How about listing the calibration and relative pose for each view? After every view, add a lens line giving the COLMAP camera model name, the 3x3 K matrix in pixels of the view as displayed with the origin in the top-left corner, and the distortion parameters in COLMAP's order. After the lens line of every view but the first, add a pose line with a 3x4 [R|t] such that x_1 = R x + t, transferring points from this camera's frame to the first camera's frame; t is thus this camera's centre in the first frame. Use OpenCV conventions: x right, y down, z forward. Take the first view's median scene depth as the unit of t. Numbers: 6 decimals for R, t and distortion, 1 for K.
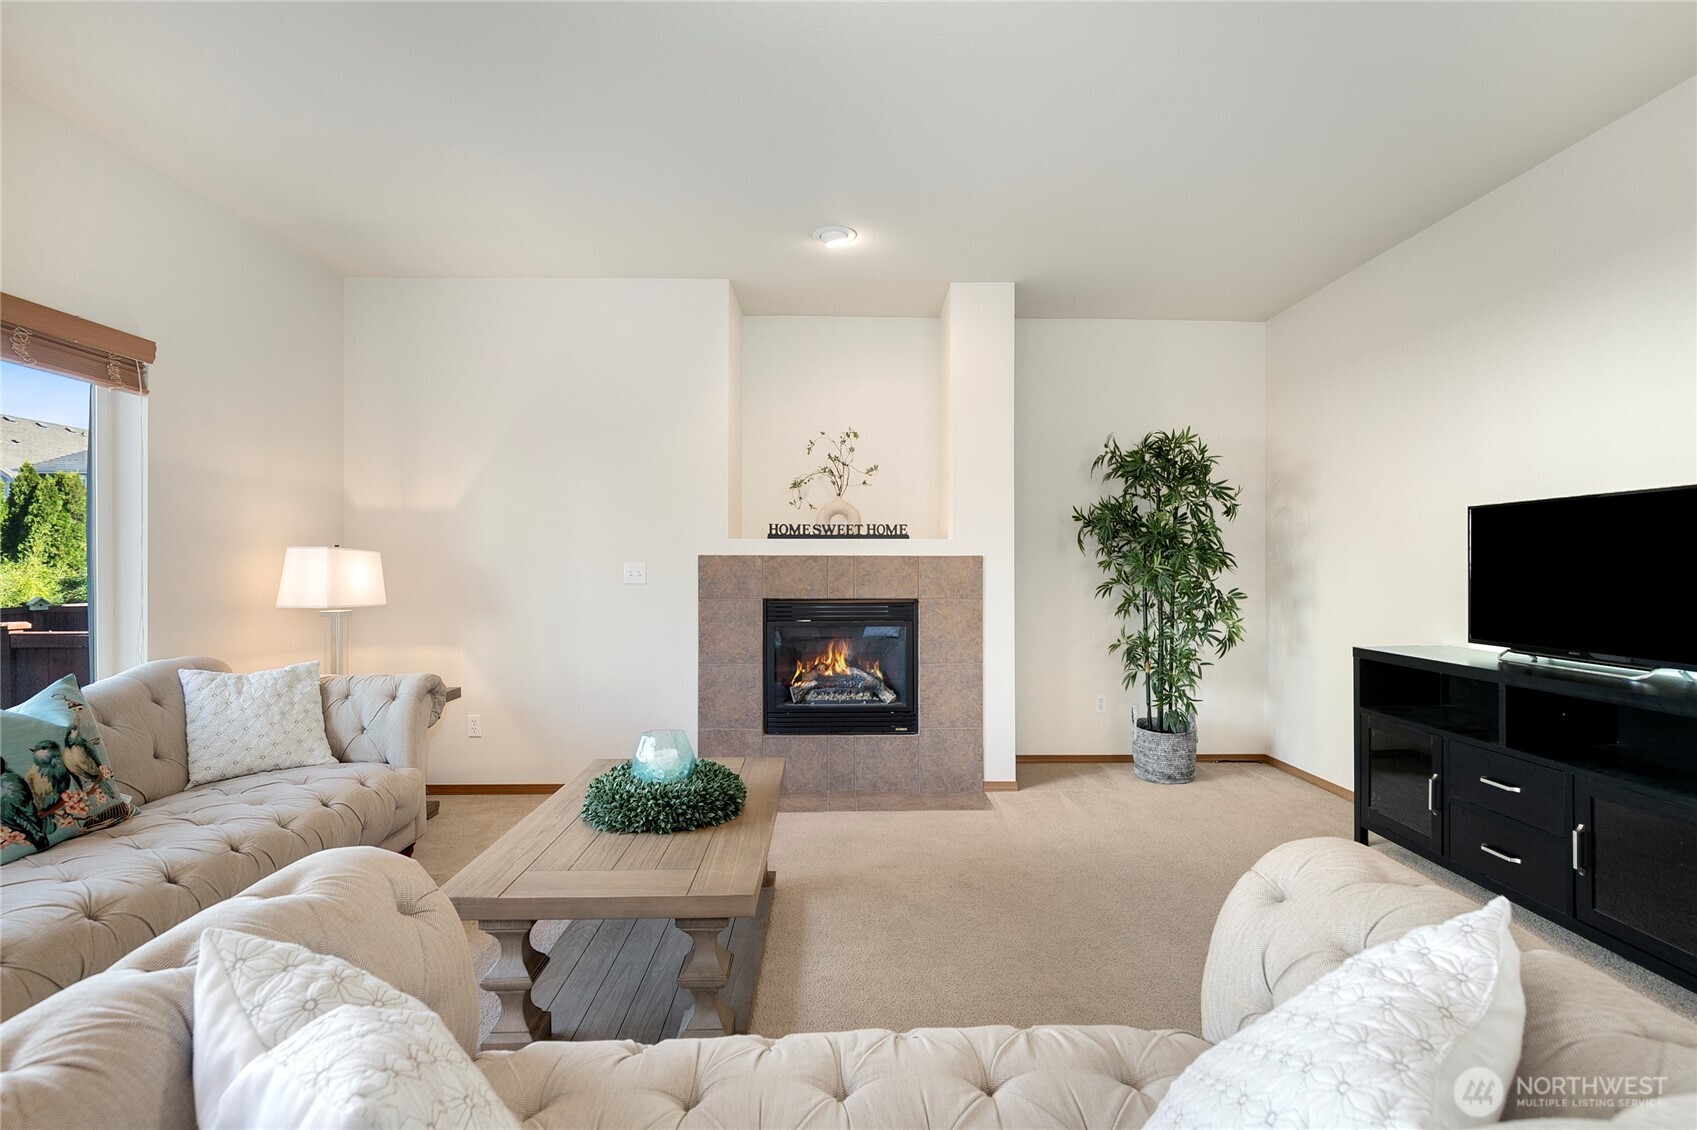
lens RADIAL K [[795.7, 0, 854.2], [0, 795.7, 570.5], [0, 0, 1]] dist [-0.010088, 0.008385]
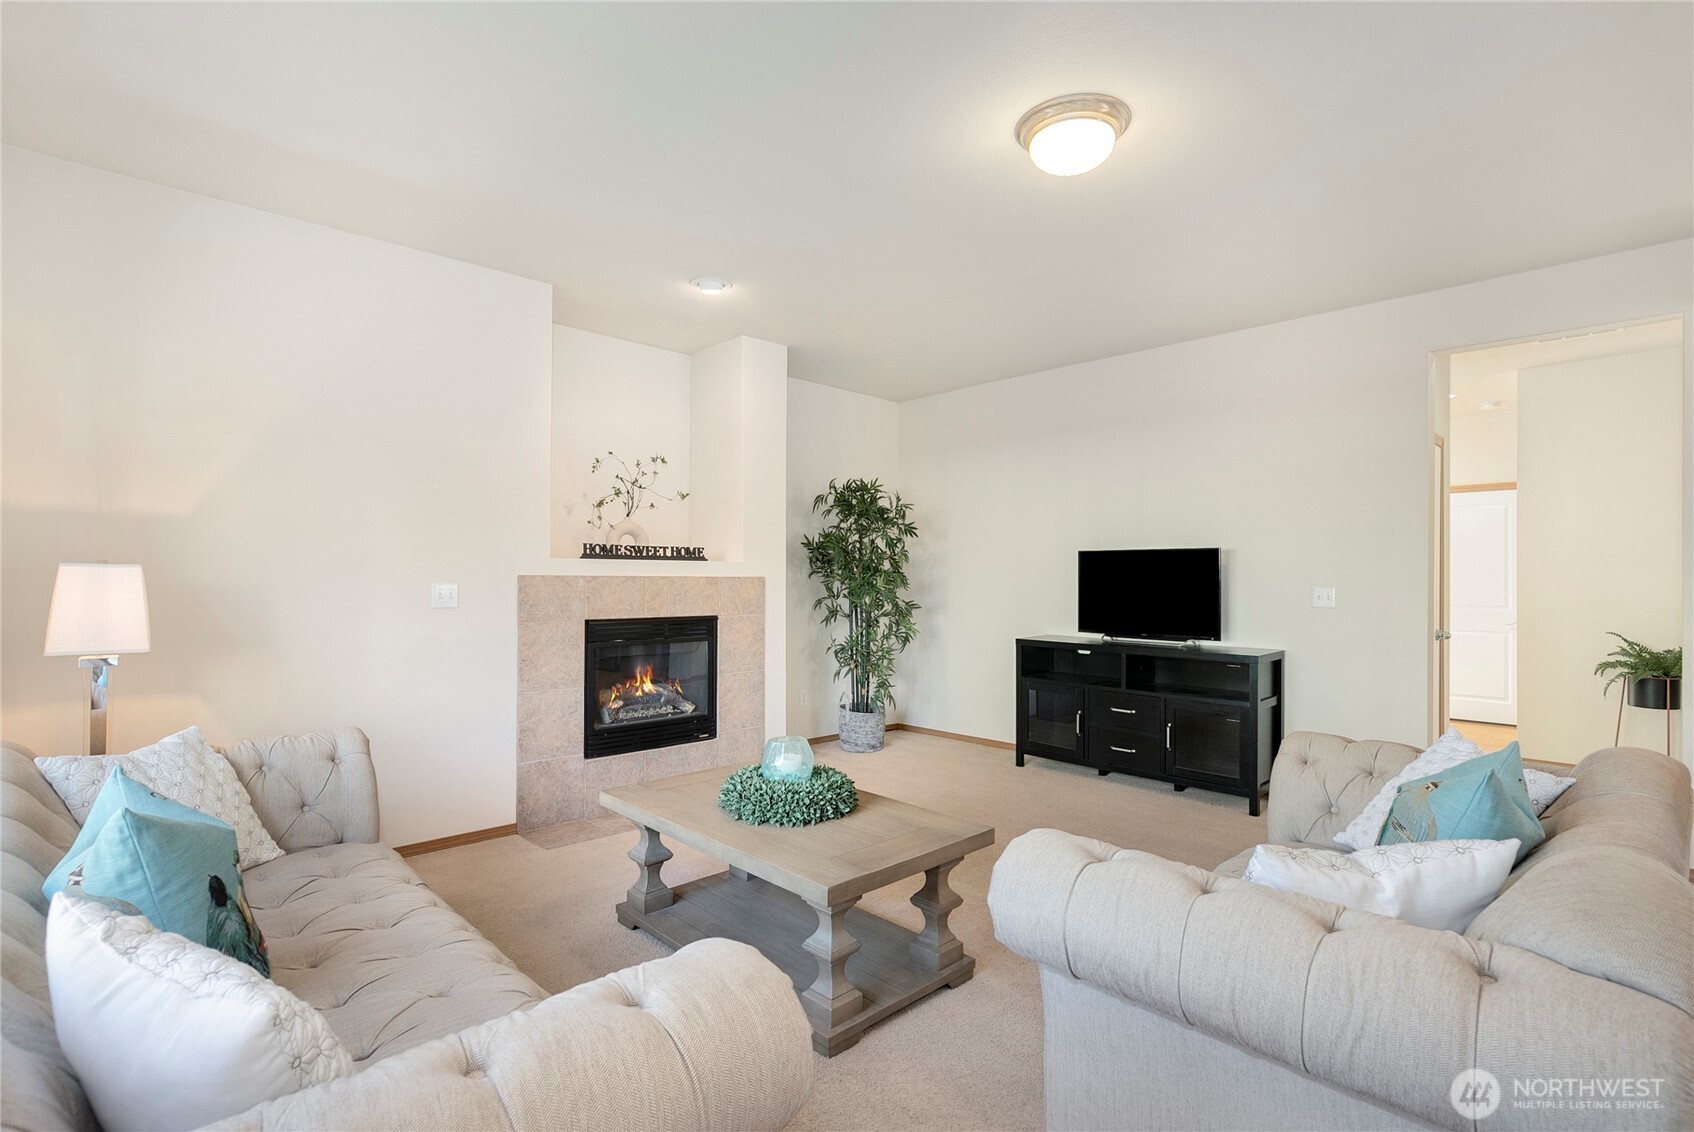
lens RADIAL K [[816.9, 0, 847.0], [0, 816.9, 566.0], [0, 0, 1]] dist [-0.000300, 0.000011]
pose [[0.736510, 0.010760, 0.676341, -0.556442], [-0.001746, 0.999900, -0.014007, -0.017527], [-0.676424, 0.009136, 0.736456, 0.041297]]
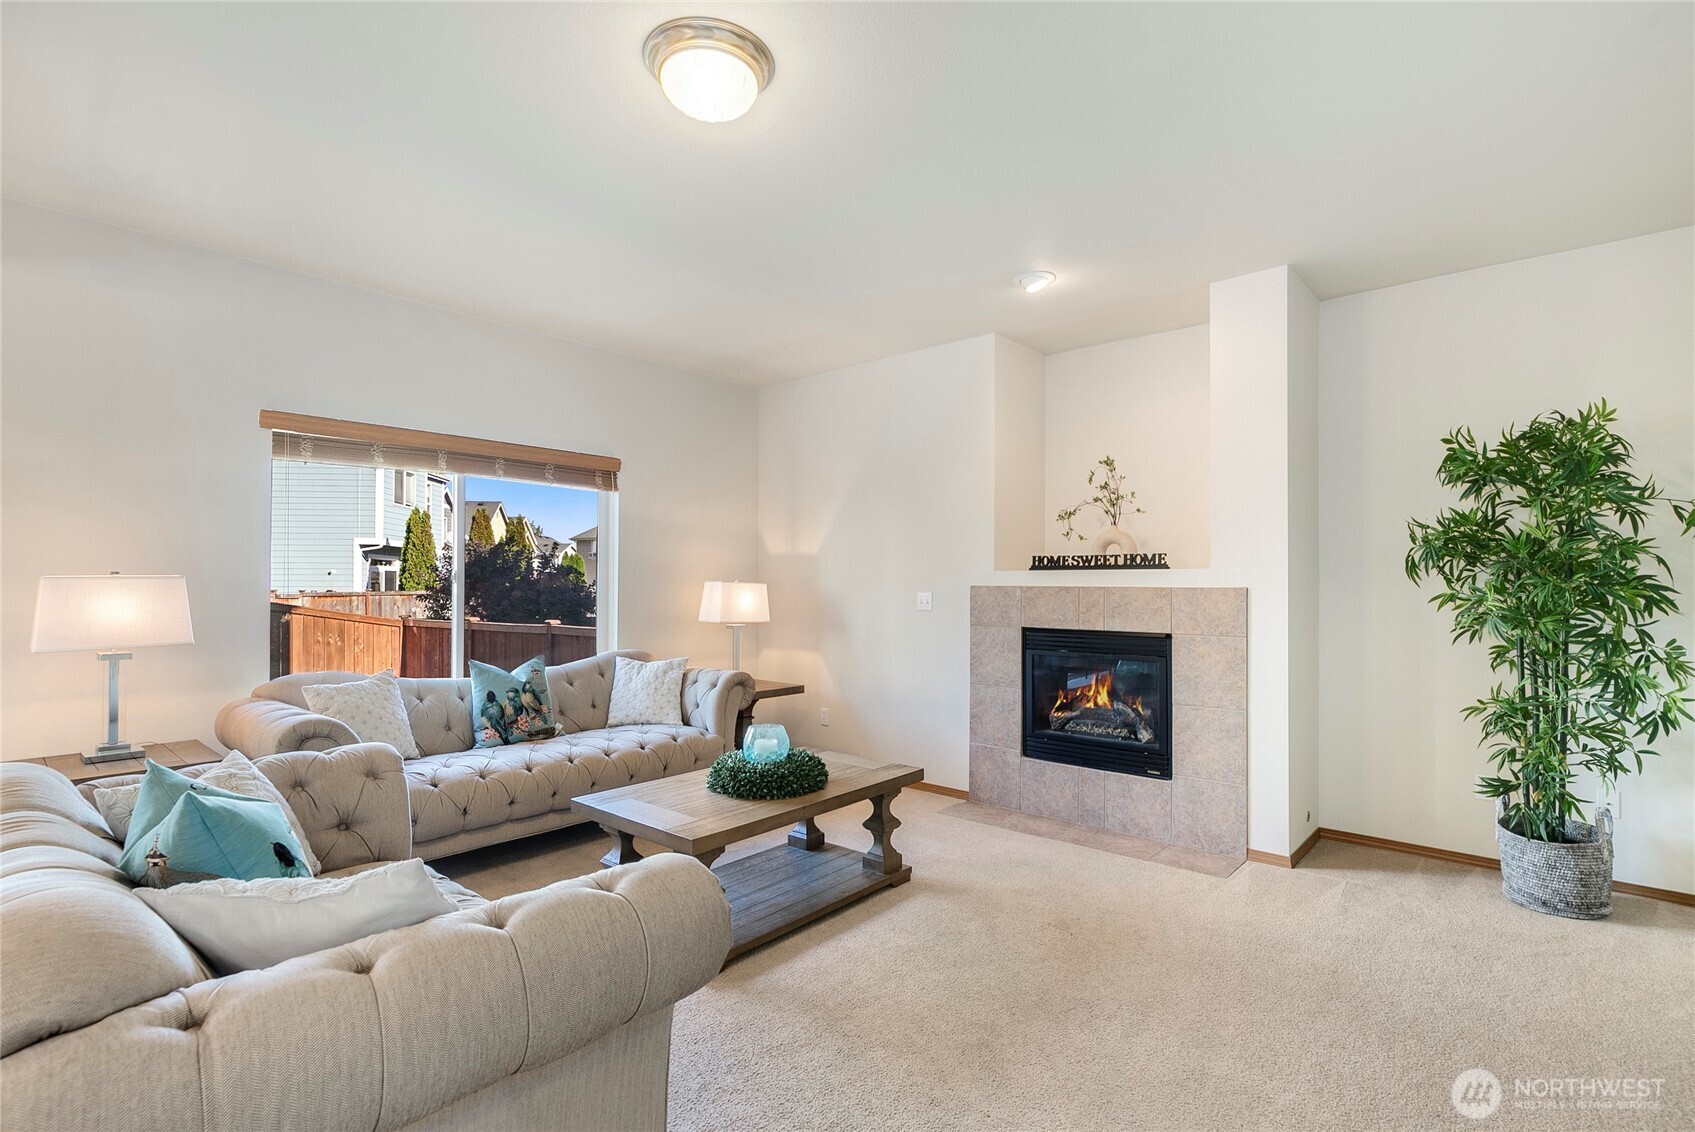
lens RADIAL K [[796.6, 0, 847.5], [0, 796.6, 580.0], [0, 0, 1]] dist [0.002173, 0.000027]
pose [[0.740926, -0.002203, -0.671583, 0.423008], [-0.007454, 0.999906, -0.011503, -0.013247], [0.671545, 0.013529, 0.740840, 0.060925]]
